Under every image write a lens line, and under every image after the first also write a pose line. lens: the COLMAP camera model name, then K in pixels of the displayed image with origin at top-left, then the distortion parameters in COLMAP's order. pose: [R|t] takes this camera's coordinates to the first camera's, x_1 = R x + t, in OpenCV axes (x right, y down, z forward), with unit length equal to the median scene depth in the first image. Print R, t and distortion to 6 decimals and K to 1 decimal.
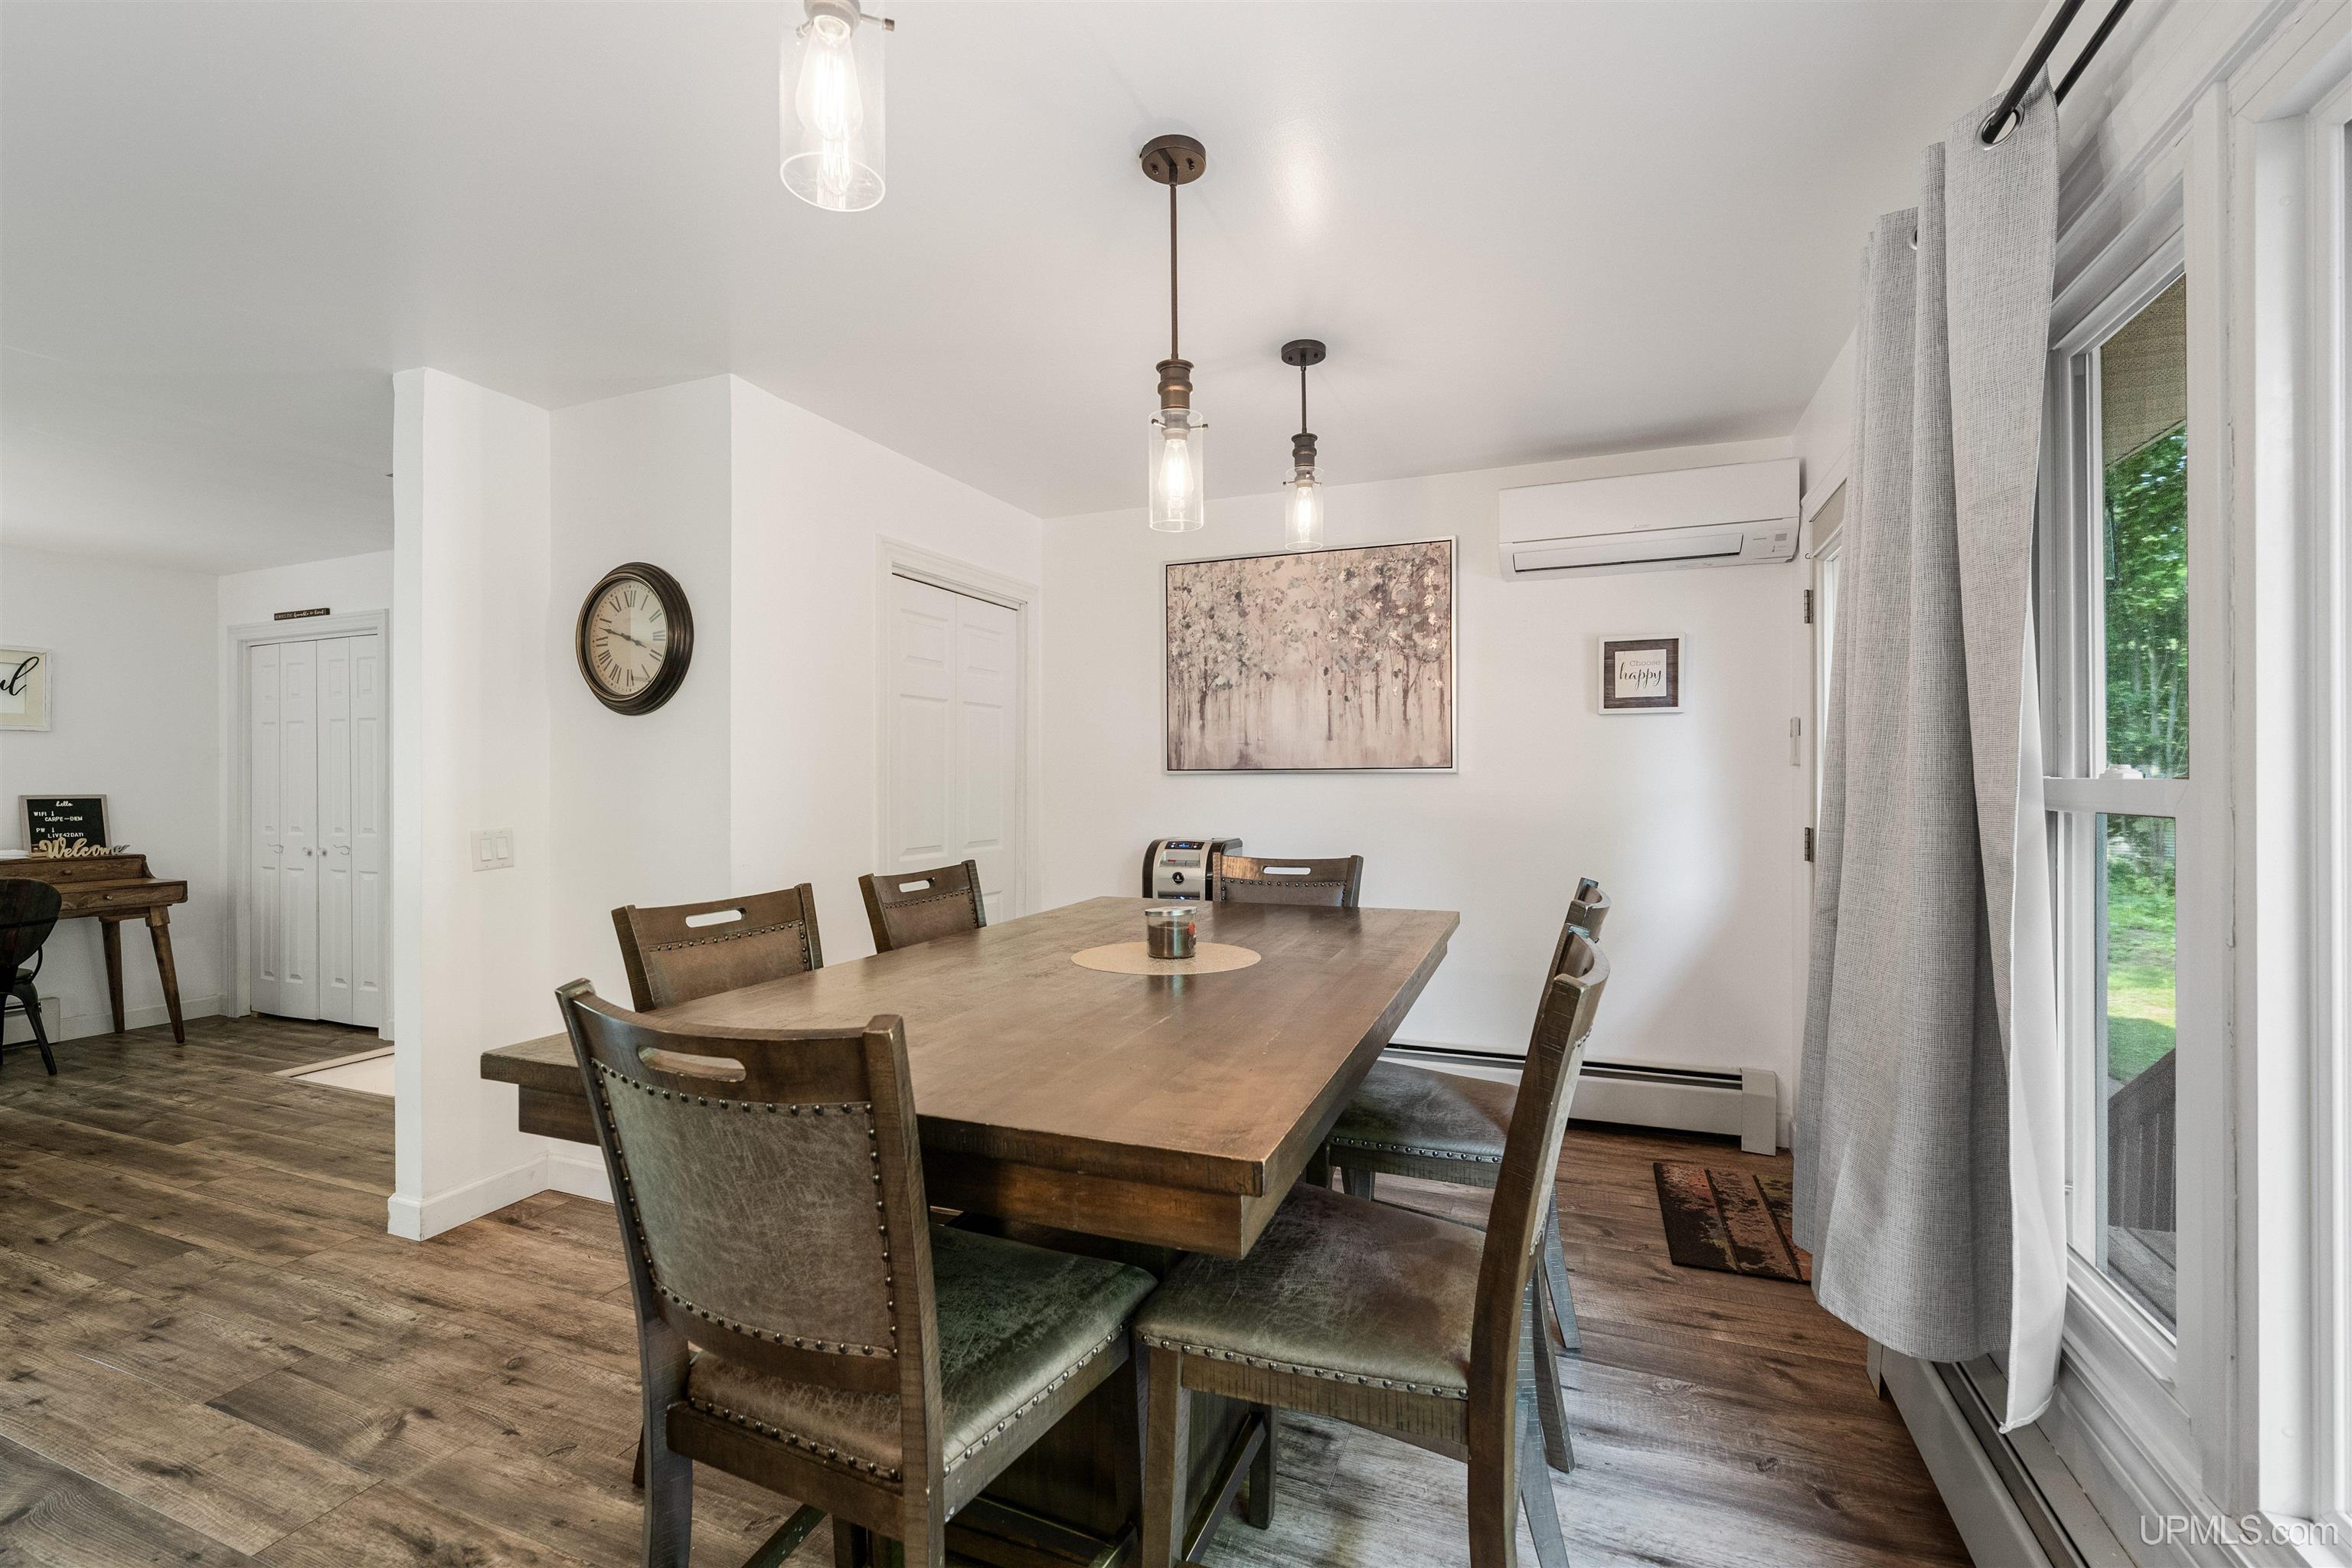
lens RADIAL K [[1014.5, 0, 1173.6], [0, 1014.5, 779.5], [0, 0, 1]] dist [0.001862, 0.000110]
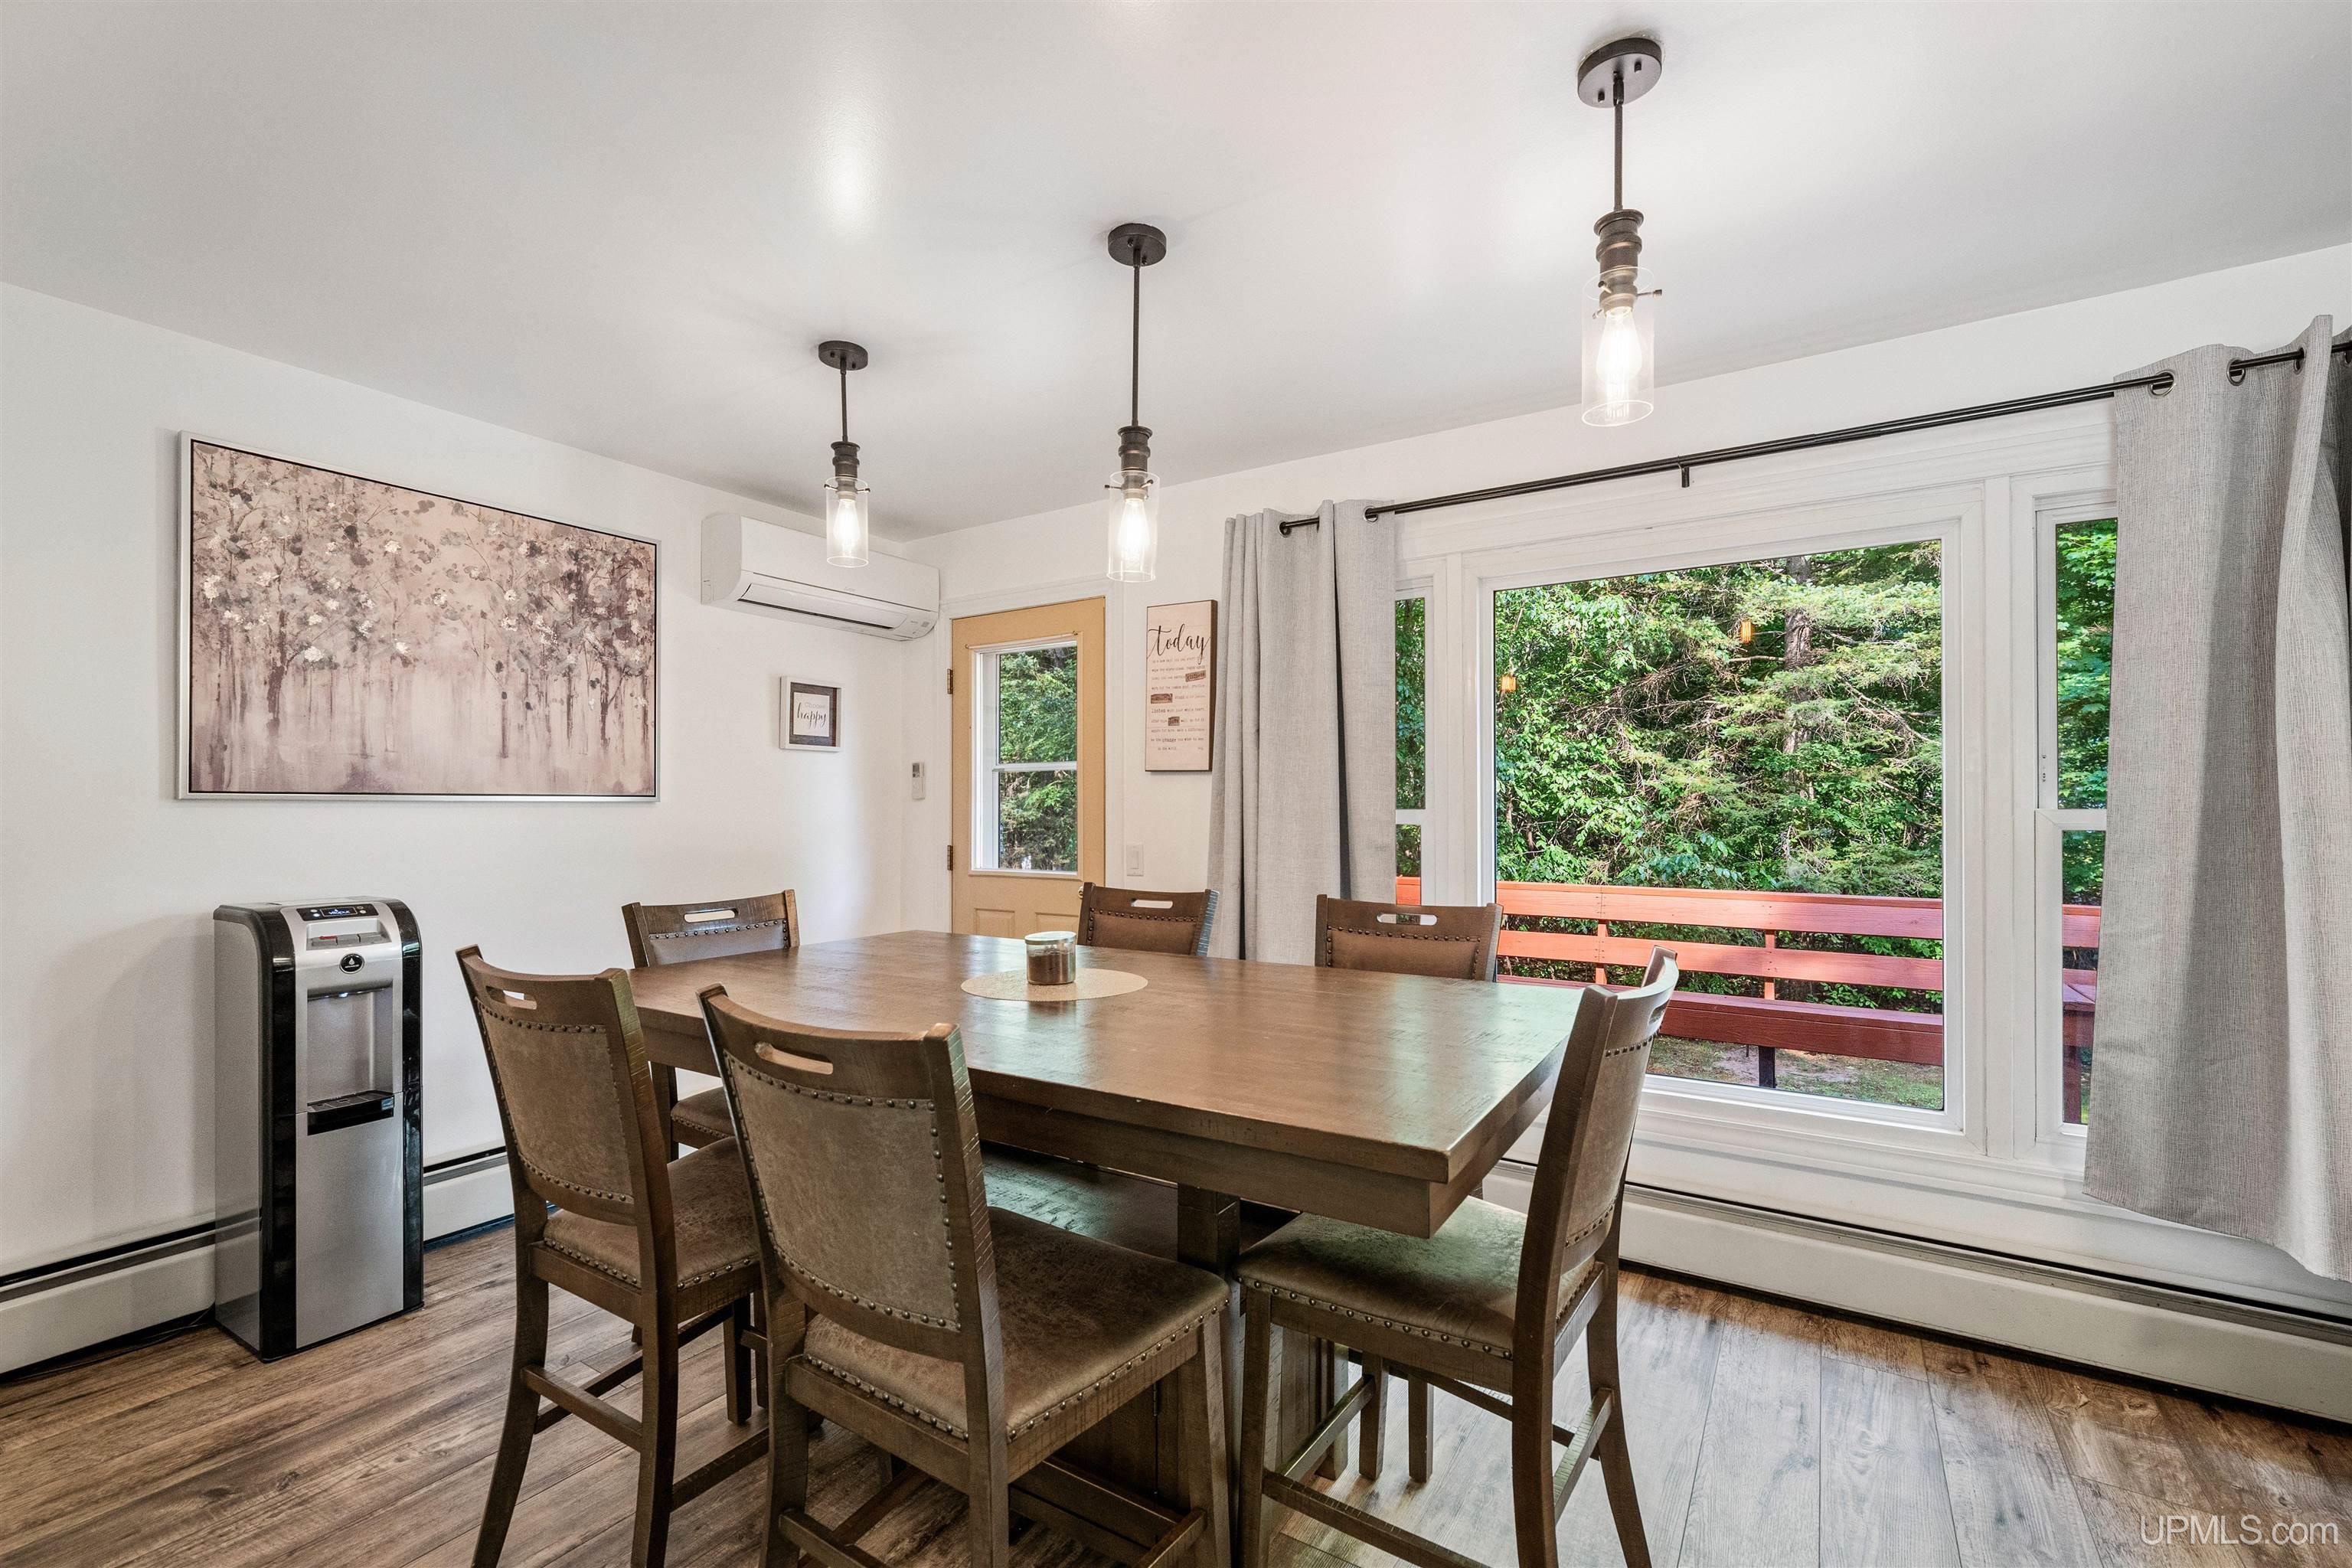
lens RADIAL K [[1014.5, 0, 1174.2], [0, 1014.5, 802.8], [0, 0, 1]] dist [0.001862, 0.000110]
pose [[0.186888, 0.008213, 0.982347, -0.509585], [-0.001752, 0.999966, -0.008027, 0.000784], [-0.982380, -0.000221, 0.186896, 0.362320]]
